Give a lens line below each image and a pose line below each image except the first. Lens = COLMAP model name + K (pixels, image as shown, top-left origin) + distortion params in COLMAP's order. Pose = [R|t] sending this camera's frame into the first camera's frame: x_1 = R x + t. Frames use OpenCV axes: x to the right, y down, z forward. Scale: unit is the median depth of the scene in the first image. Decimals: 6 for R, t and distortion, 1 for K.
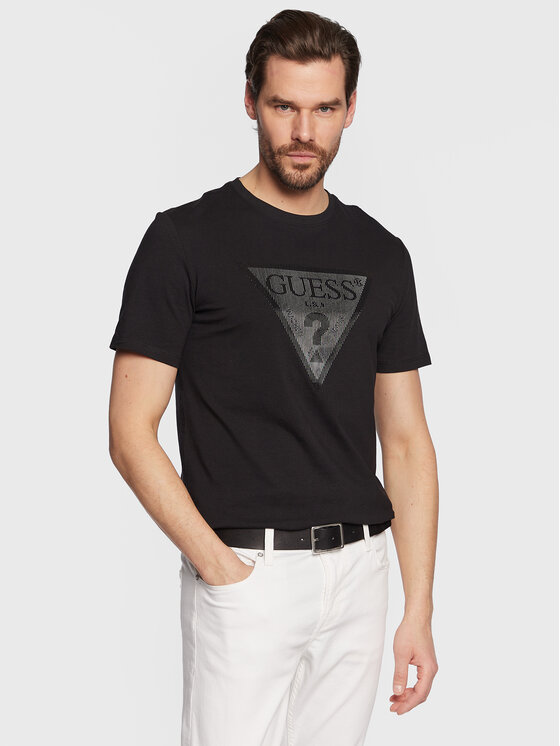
lens RADIAL K [[1470.7, 0, 279.5], [0, 1470.7, 372.7], [0, 0, 1]] dist [0.075849, 0.000000]
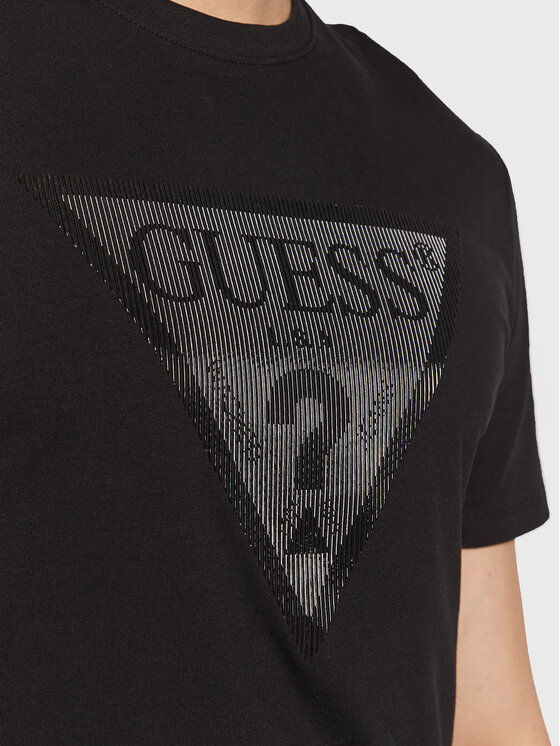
lens RADIAL K [[1340.0, 0, 279.4], [0, 1340.0, 373.8], [0, 0, 1]] dist [-0.392525, 0.000000]
pose [[0.984524, 0.020672, 0.174028, -0.023747], [-0.037207, 0.995036, 0.092294, -0.062247], [-0.171256, -0.097340, 0.980406, 0.743624]]
